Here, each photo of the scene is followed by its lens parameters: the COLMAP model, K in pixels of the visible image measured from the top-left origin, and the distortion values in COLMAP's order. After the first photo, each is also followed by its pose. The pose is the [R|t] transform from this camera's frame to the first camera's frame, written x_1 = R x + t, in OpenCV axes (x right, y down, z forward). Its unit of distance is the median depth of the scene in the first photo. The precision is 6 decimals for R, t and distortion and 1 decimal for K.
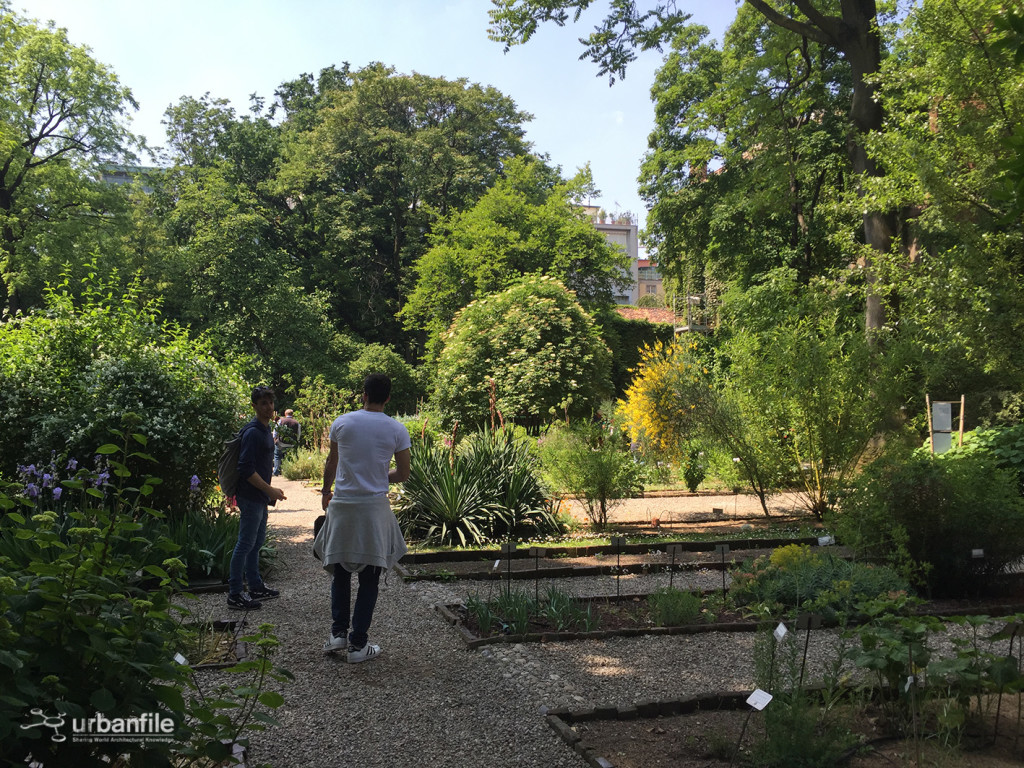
lens RADIAL K [[864.9, 0, 511.7], [0, 864.9, 385.3], [0, 0, 1]] dist [0.044126, -0.068226]
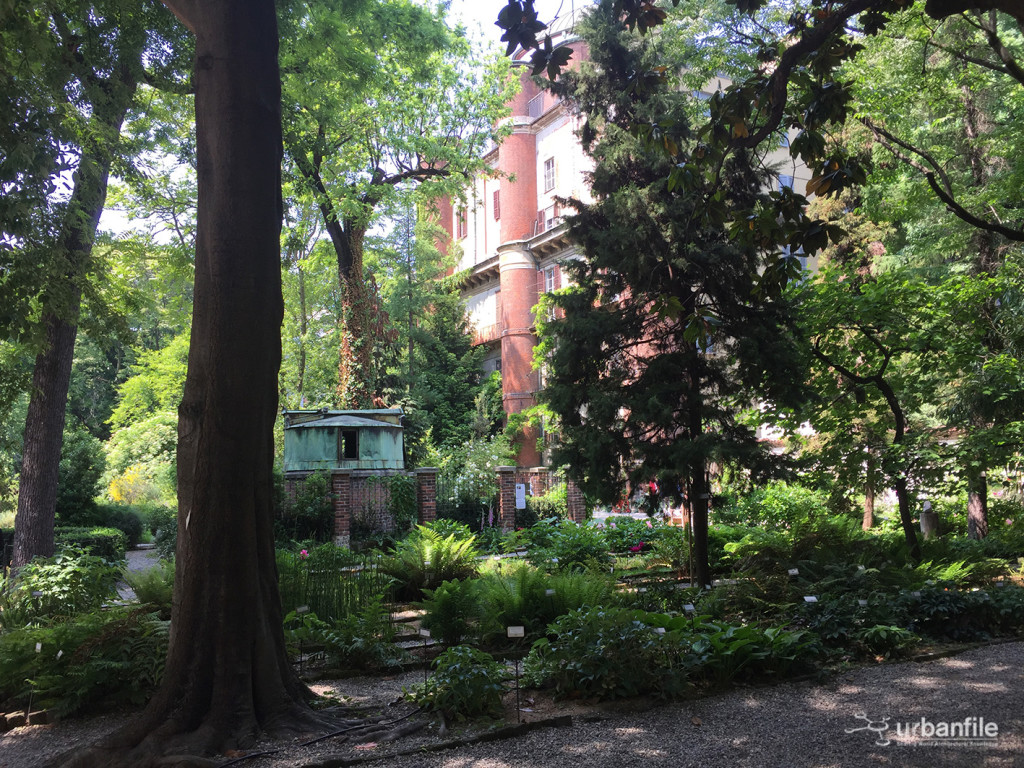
lens RADIAL K [[864.9, 0, 512.3], [0, 864.9, 383.1], [0, 0, 1]] dist [0.044126, -0.068226]
pose [[0.977918, 0.005525, 0.208916, 0.247263], [0.010197, 0.997199, -0.074102, -0.031808], [-0.208741, 0.074596, 0.975122, -0.631149]]
